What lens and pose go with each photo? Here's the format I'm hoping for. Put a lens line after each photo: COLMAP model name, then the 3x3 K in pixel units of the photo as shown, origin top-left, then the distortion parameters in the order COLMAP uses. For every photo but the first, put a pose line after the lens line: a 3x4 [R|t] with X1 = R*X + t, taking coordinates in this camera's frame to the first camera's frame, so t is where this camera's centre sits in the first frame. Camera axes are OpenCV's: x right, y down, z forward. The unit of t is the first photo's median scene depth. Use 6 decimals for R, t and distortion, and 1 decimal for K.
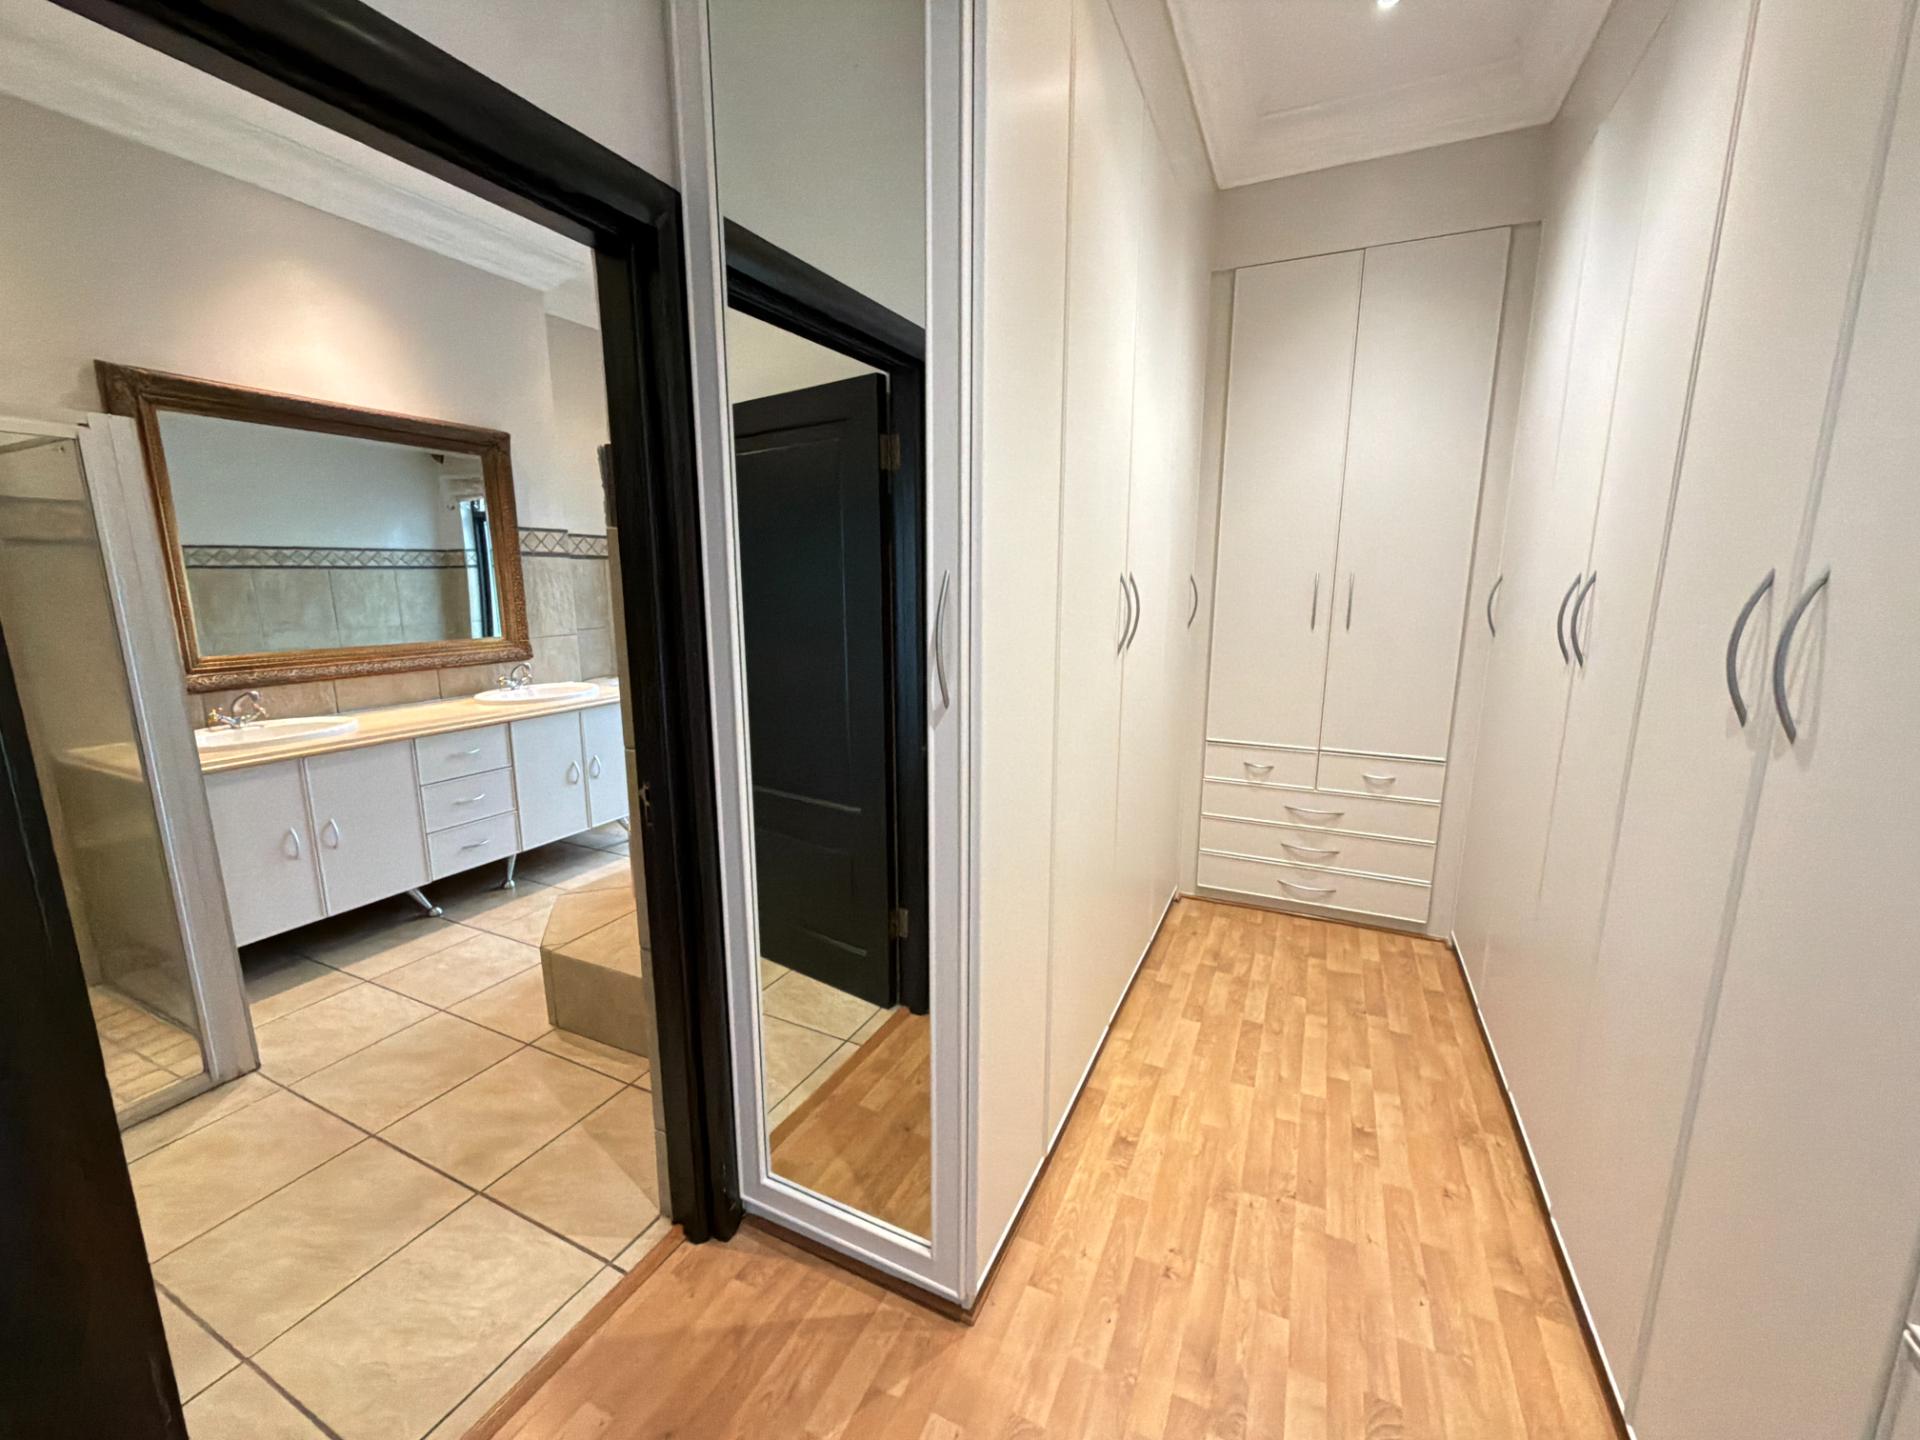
lens RADIAL K [[766.8, 0, 963.4], [0, 766.8, 720.0], [0, 0, 1]] dist [-0.000079, 0.000052]
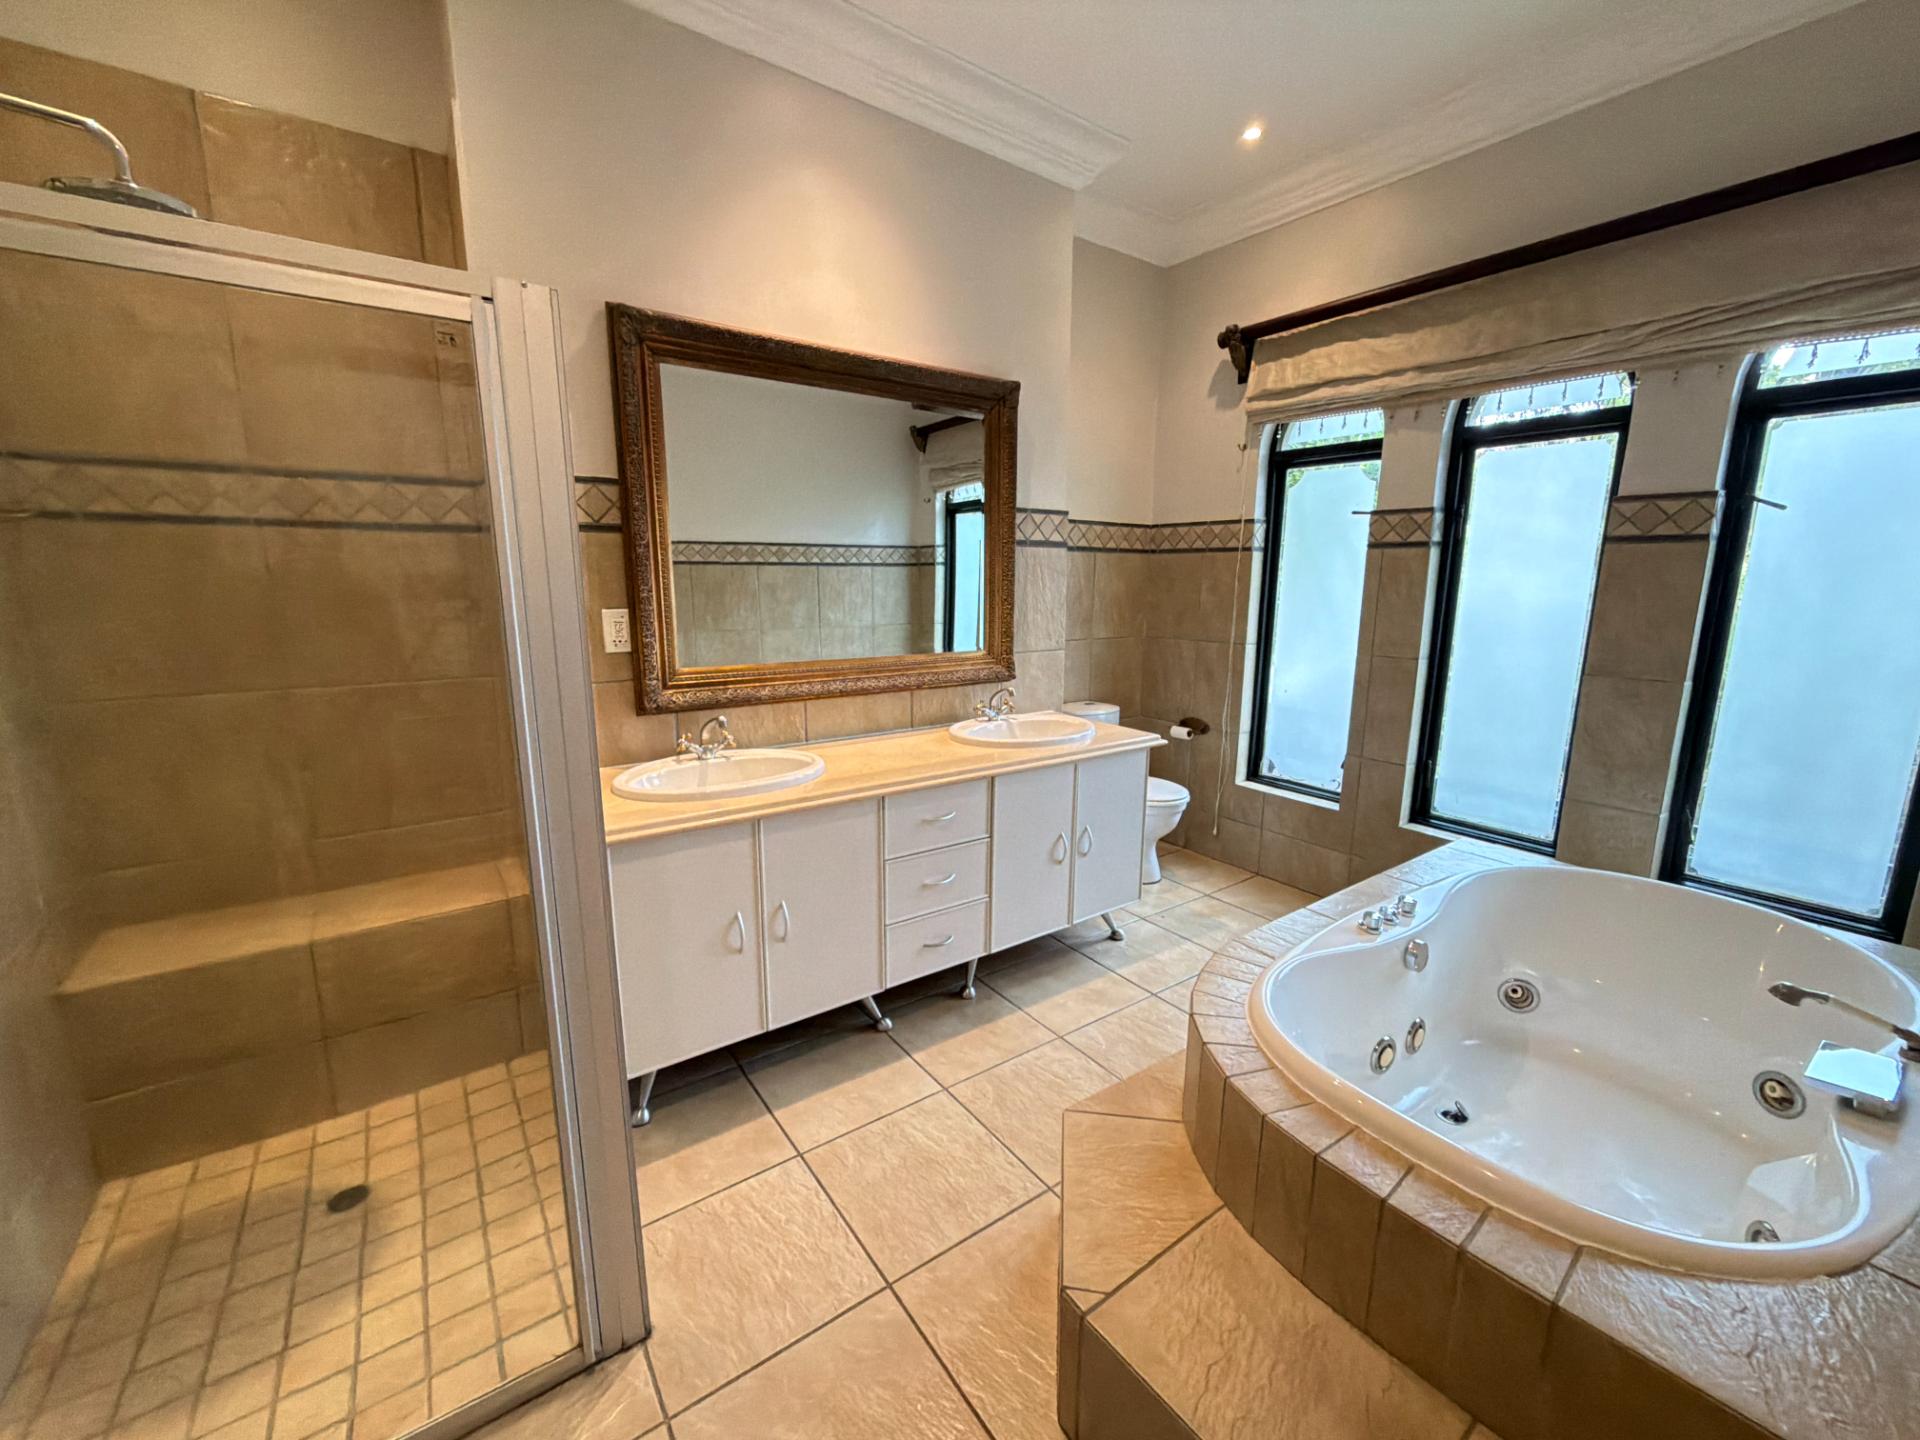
lens RADIAL K [[766.8, 0, 959.9], [0, 766.8, 720.2], [0, 0, 1]] dist [-0.000079, 0.000052]
pose [[0.873511, 0.093825, -0.477677, -0.259604], [-0.094342, 0.995275, 0.022971, -0.056991], [0.477575, 0.025000, 0.878235, 0.328203]]
